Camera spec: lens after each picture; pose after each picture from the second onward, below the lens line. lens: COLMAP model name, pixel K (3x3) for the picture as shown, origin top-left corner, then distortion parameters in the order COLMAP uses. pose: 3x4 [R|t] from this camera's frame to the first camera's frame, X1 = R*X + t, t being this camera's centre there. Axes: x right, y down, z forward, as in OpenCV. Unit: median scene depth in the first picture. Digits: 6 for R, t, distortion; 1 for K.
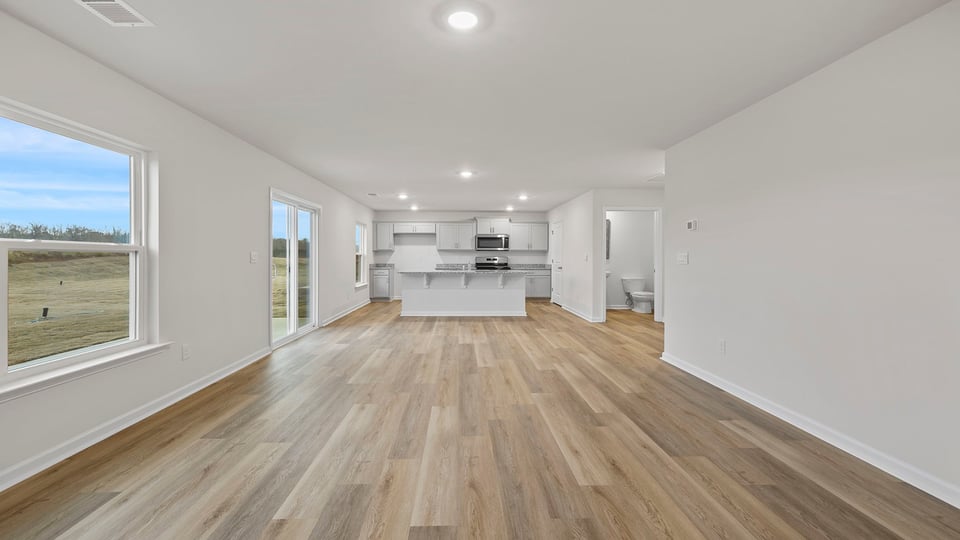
lens RADIAL K [[414.2, 0, 480.0], [0, 414.2, 261.4], [0, 0, 1]] dist [0.004279, 0.000176]
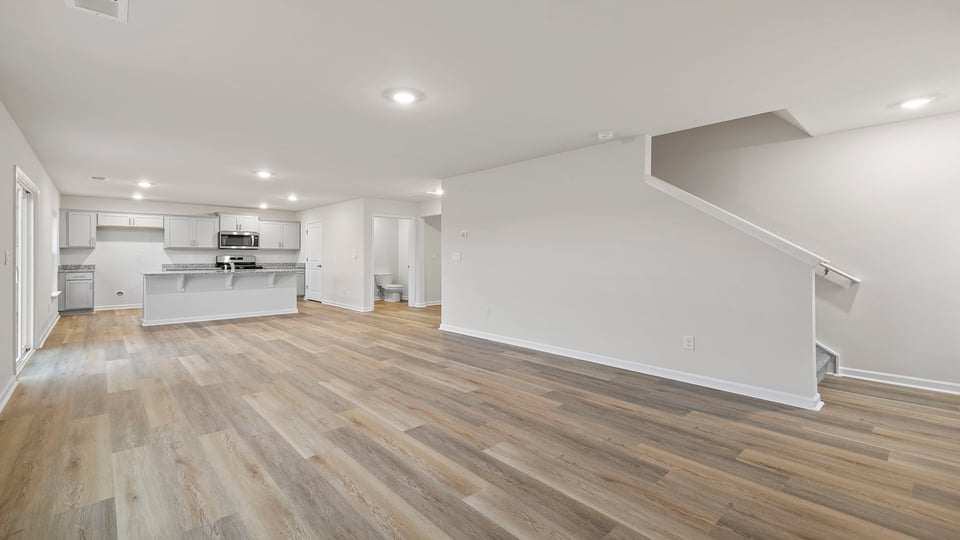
lens RADIAL K [[414.2, 0, 479.9], [0, 414.2, 265.0], [0, 0, 1]] dist [0.004279, 0.000176]
pose [[0.752991, -0.016786, 0.657817, -0.182472], [0.007715, 0.999831, 0.016683, -0.001387], [-0.657986, -0.007487, 0.752993, -0.067244]]
